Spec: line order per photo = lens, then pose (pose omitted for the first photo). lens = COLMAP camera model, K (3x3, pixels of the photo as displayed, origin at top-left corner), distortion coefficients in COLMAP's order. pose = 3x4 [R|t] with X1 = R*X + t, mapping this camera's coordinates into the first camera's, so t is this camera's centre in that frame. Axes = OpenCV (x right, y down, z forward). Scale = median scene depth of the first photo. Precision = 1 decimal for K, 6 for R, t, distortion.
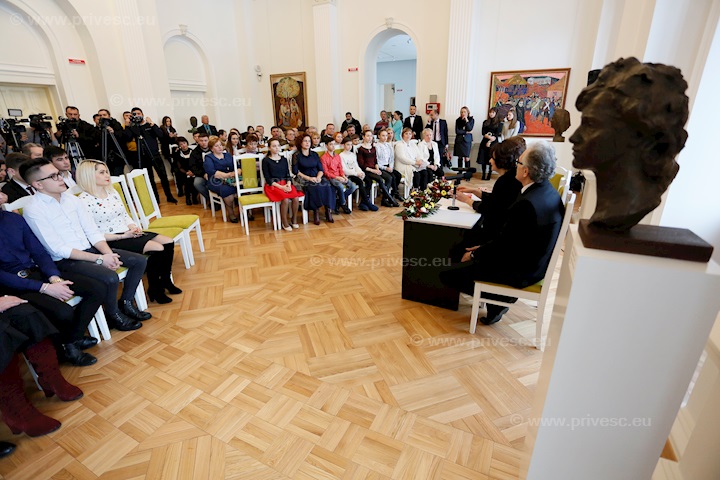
lens RADIAL K [[338.8, 0, 362.9], [0, 338.8, 244.9], [0, 0, 1]] dist [-0.035894, 0.005575]
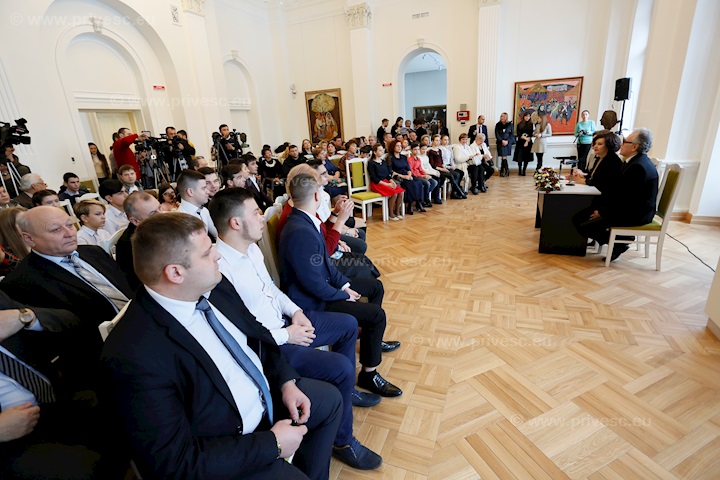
lens RADIAL K [[338.8, 0, 367.6], [0, 338.8, 241.6], [0, 0, 1]] dist [-0.035894, 0.005575]
pose [[0.995880, -0.069490, 0.058252, -0.247292], [0.071637, 0.996795, -0.035617, 0.042471], [-0.055591, 0.039643, 0.997666, -0.116166]]
